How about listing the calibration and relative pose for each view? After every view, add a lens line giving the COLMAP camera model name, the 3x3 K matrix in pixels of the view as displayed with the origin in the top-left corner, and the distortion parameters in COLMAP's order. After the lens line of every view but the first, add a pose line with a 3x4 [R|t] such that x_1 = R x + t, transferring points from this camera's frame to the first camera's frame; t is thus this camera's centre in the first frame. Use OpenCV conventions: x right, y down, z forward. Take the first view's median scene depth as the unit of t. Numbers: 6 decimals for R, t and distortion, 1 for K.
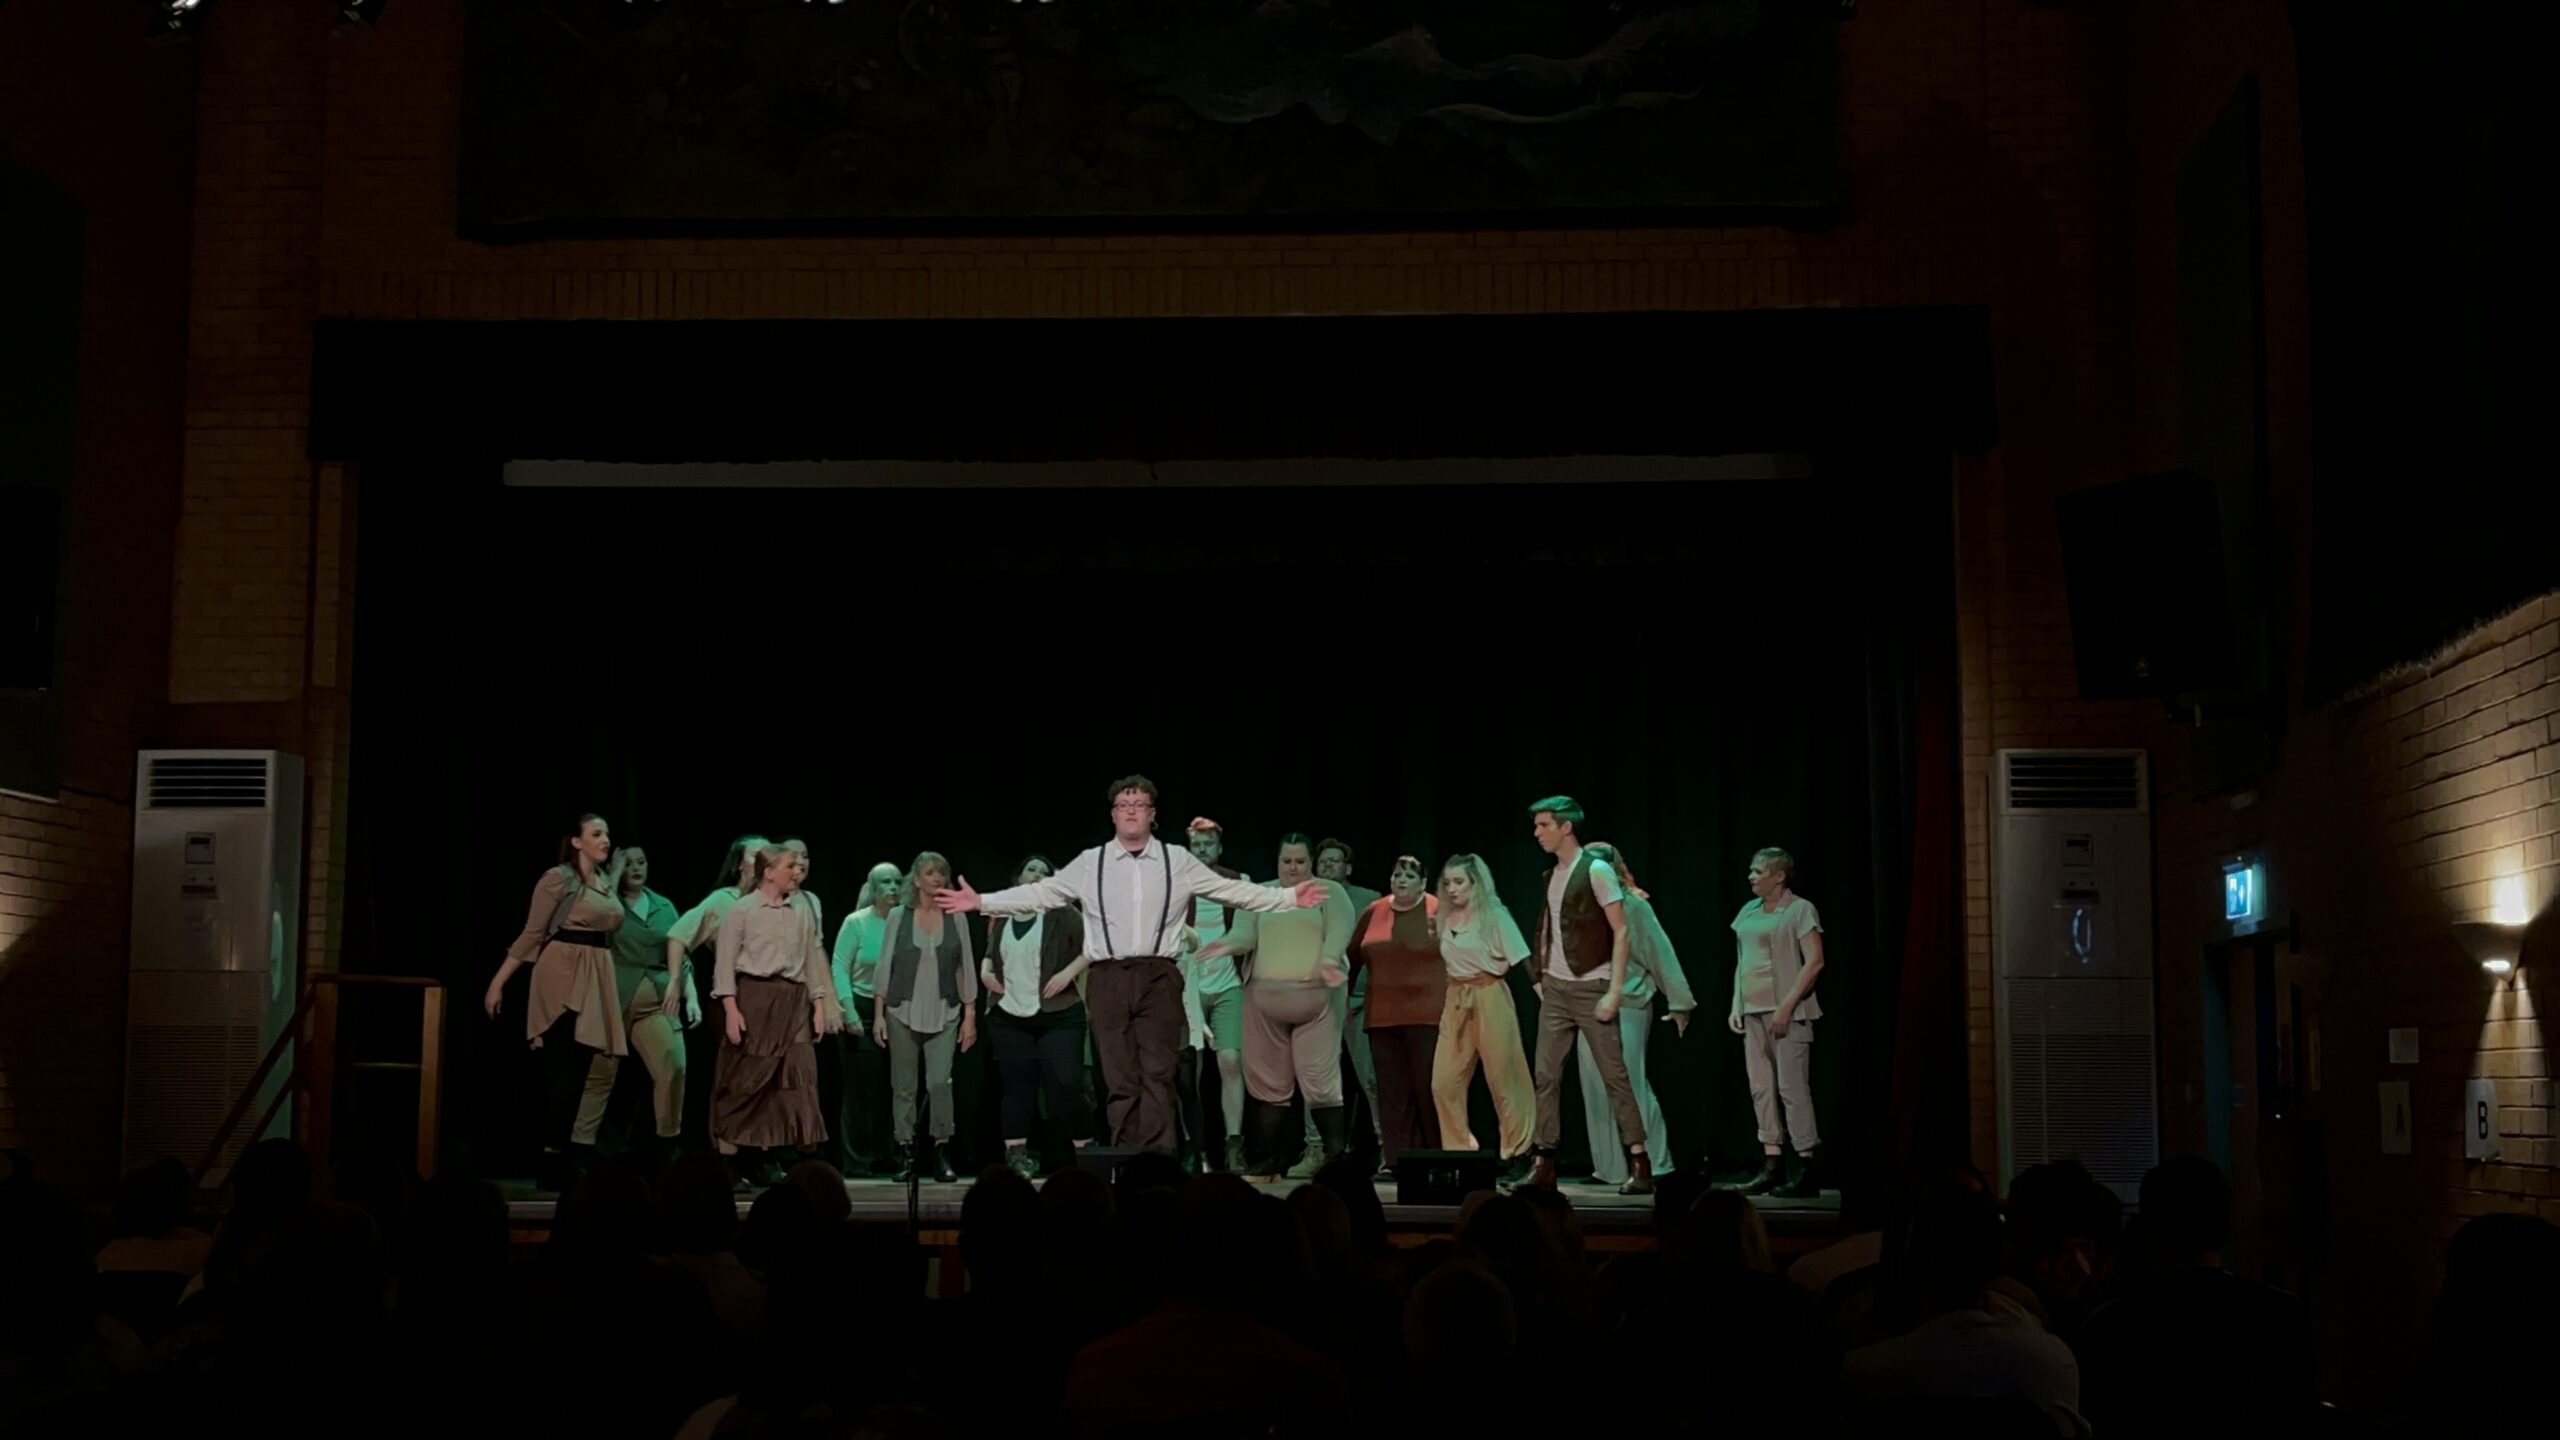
lens RADIAL K [[3416.9, 0, 1275.1], [0, 3416.9, 733.7], [0, 0, 1]] dist [0.056443, 0.000000]
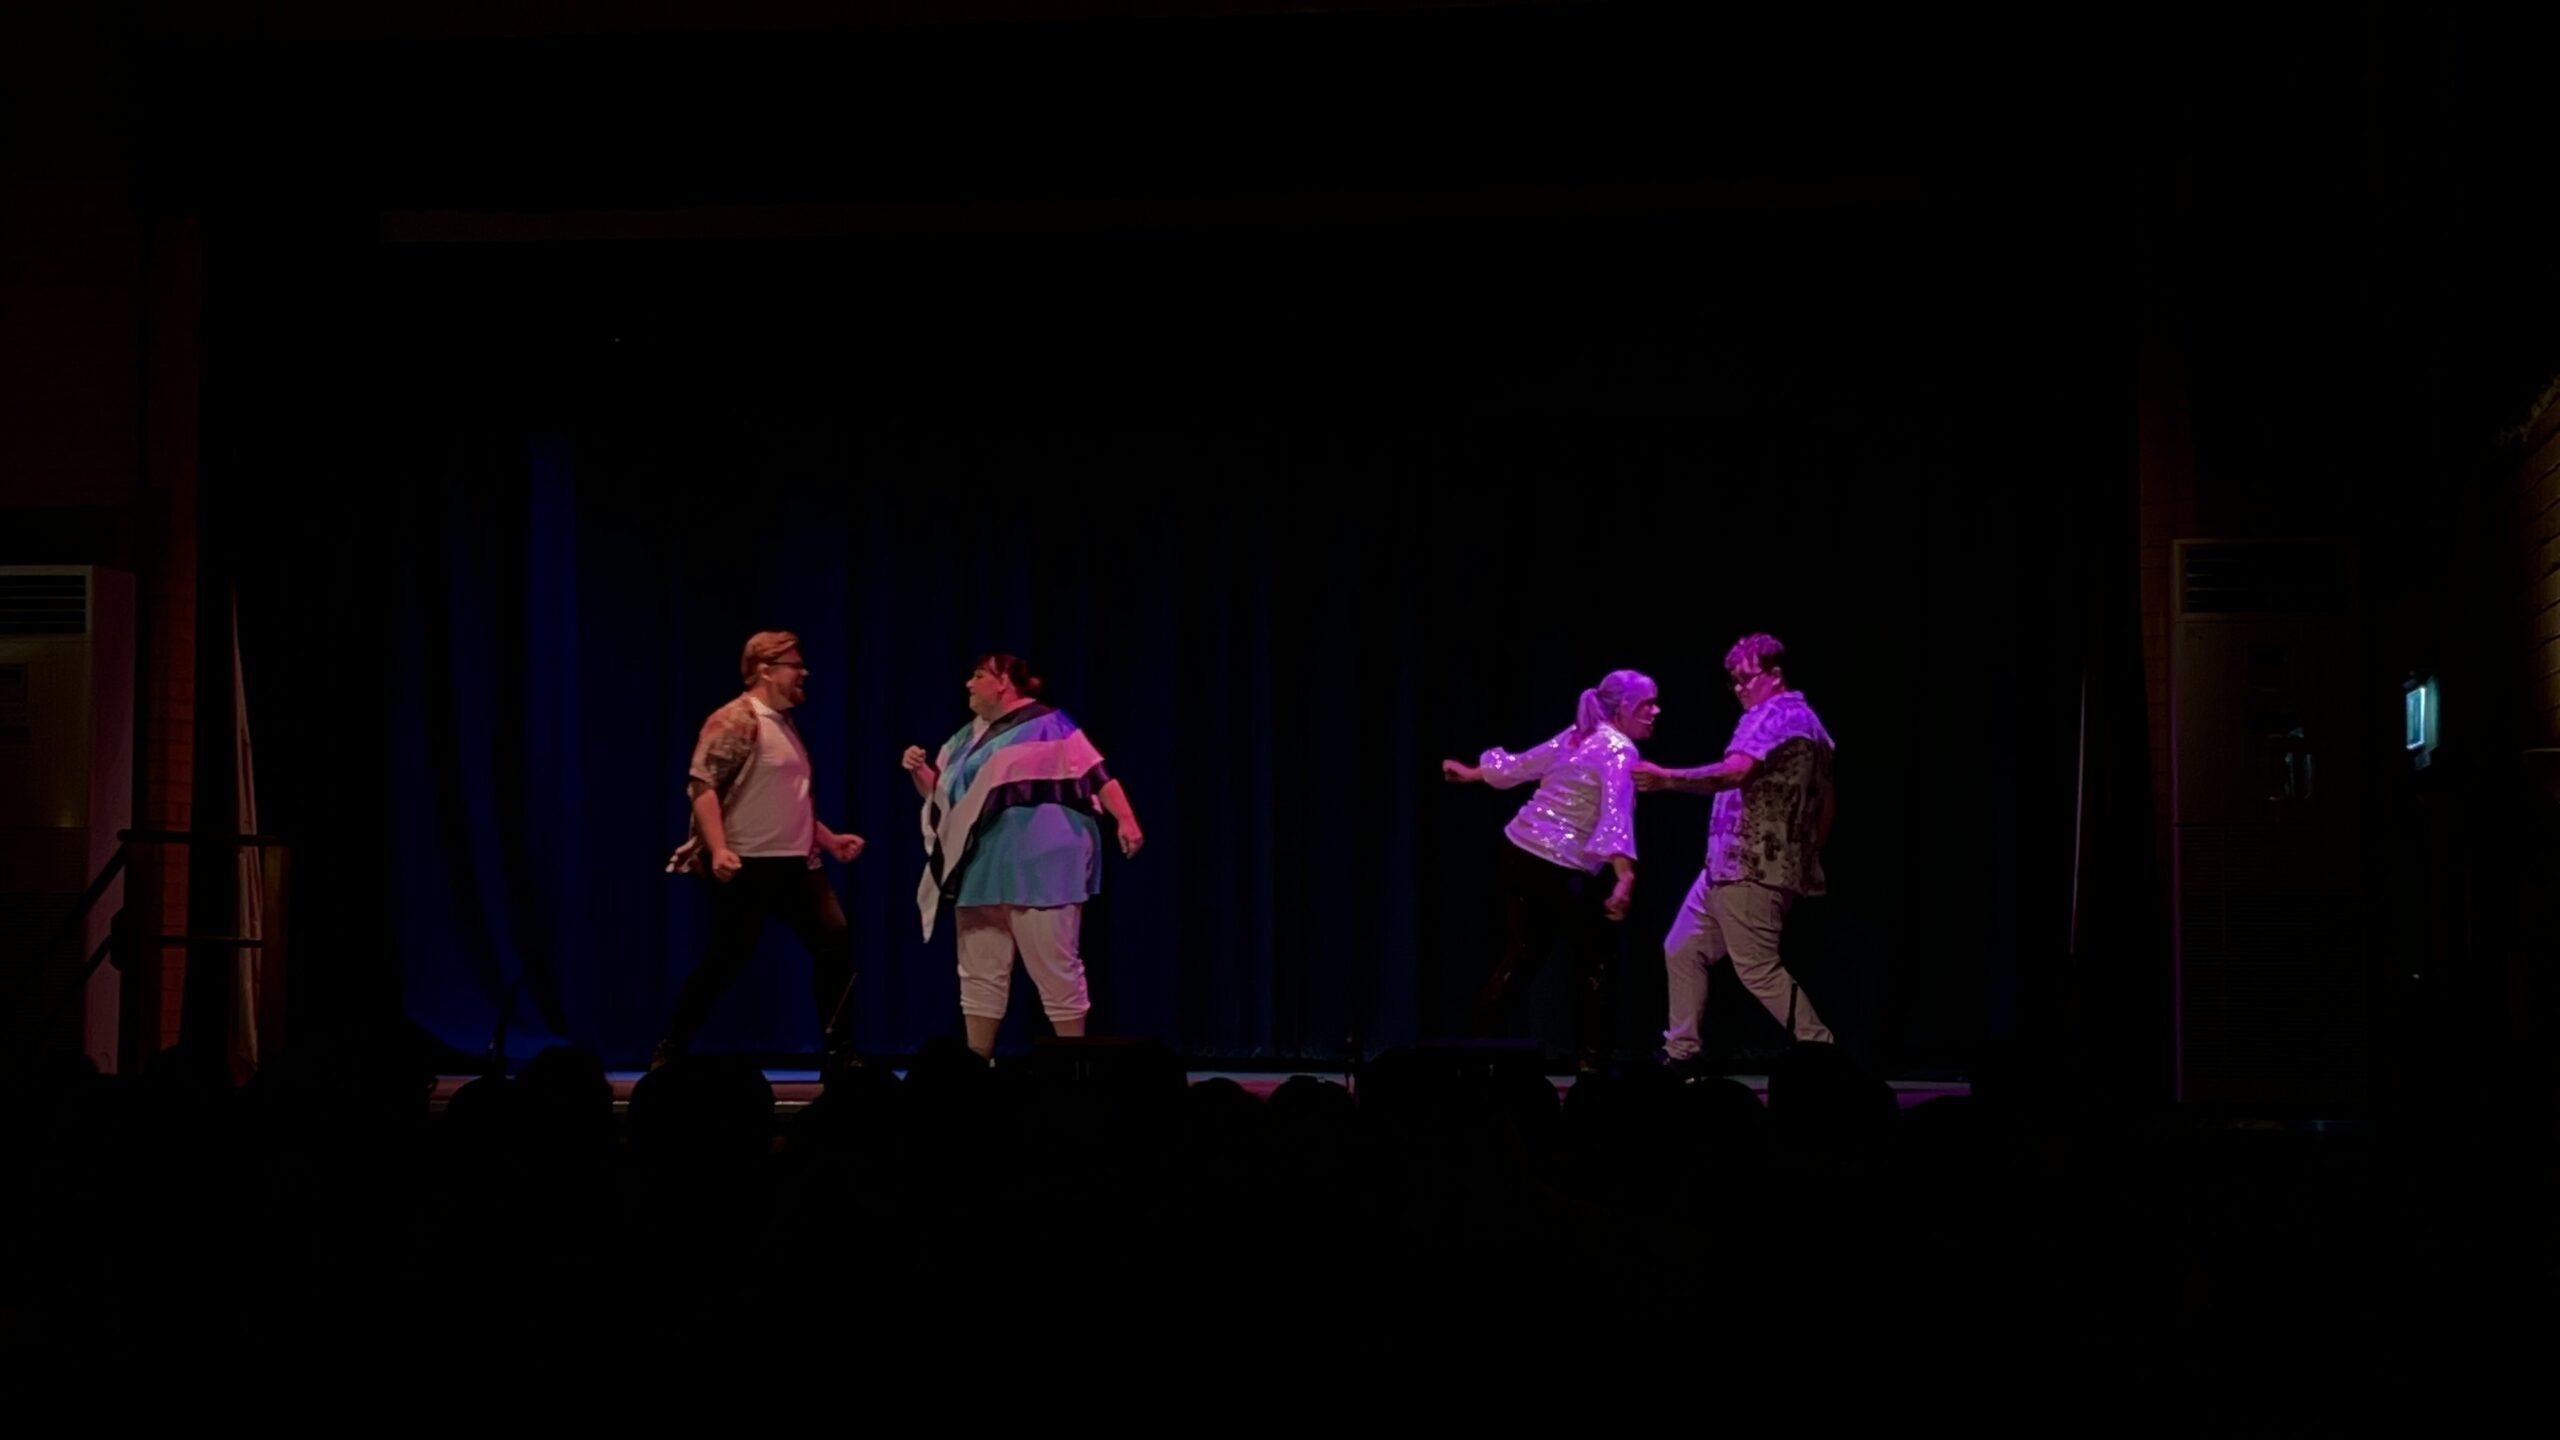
lens RADIAL K [[4253.9, 0, 1282.8], [0, 4253.9, 714.4], [0, 0, 1]] dist [0.051702, 0.000000]
pose [[0.994560, -0.008047, -0.103858, 0.107890], [0.012496, 0.999028, 0.042263, 0.000748], [0.103417, -0.043331, 0.993694, -0.008527]]
